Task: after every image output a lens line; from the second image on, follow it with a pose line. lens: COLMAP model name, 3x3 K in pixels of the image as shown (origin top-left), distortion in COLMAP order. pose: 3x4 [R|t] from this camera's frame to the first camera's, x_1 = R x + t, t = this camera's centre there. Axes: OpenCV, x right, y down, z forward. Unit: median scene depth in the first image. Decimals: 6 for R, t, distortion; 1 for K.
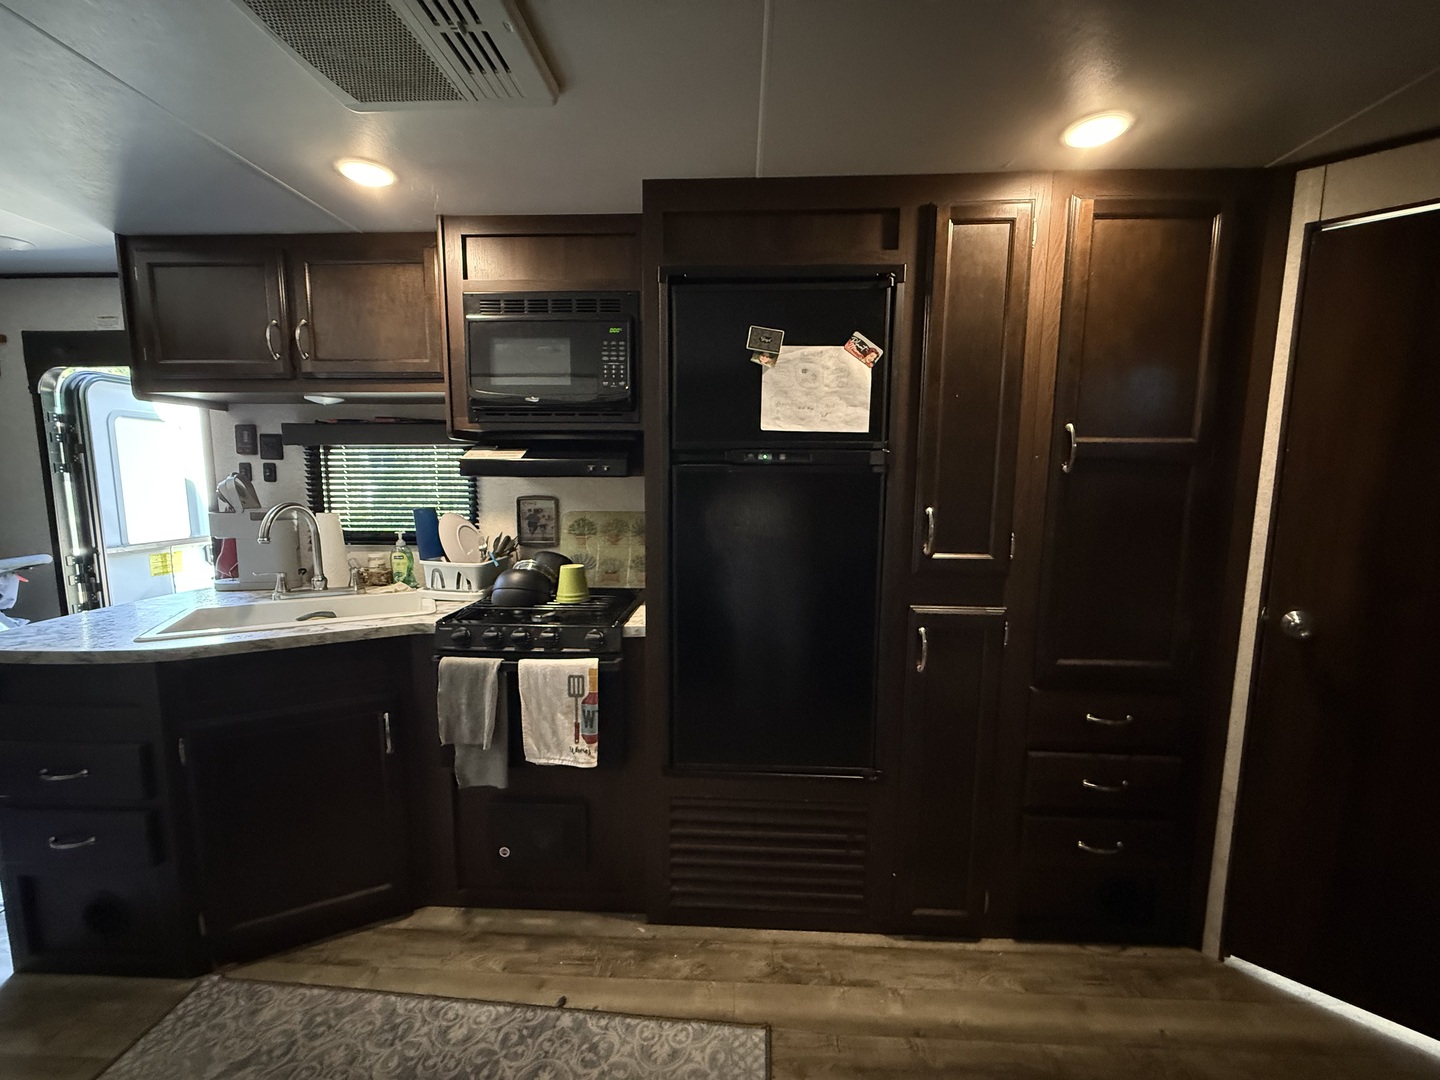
lens RADIAL K [[572.3, 0, 719.1], [0, 572.3, 542.7], [0, 0, 1]] dist [-0.001393, 0.000085]
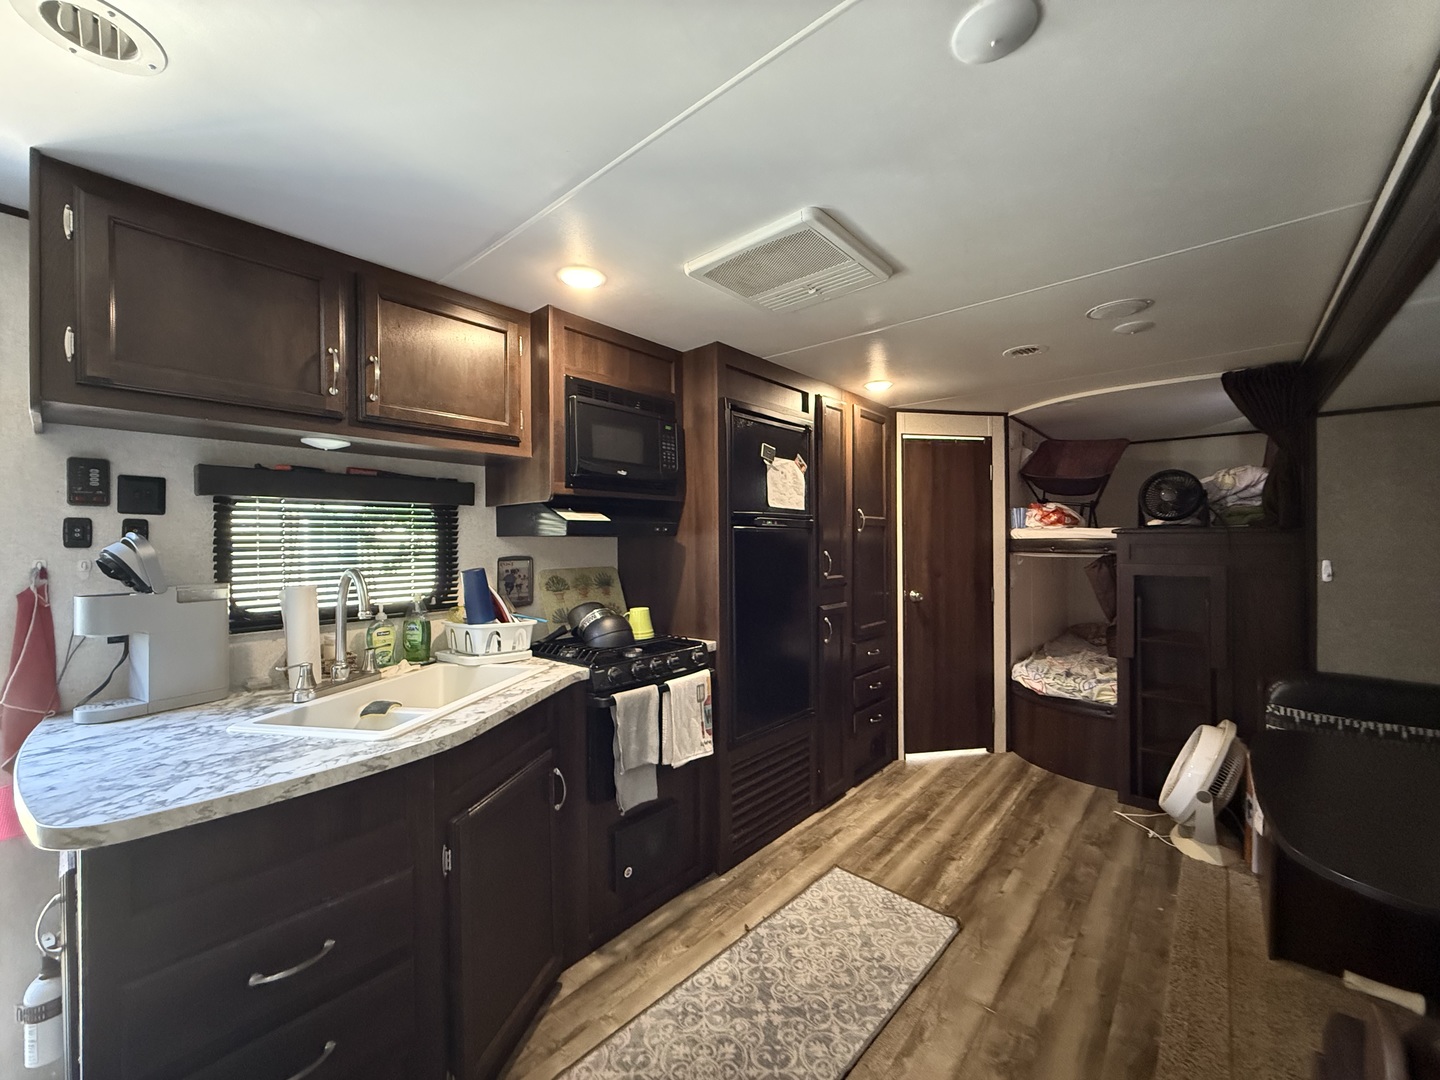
lens RADIAL K [[572.3, 0, 719.1], [0, 572.3, 542.7], [0, 0, 1]] dist [-0.001393, 0.000085]
pose [[0.626404, -0.011526, 0.779413, -1.231400], [0.103451, 0.992275, -0.068469, 0.002407], [-0.772603, 0.123521, 0.622758, 0.106559]]
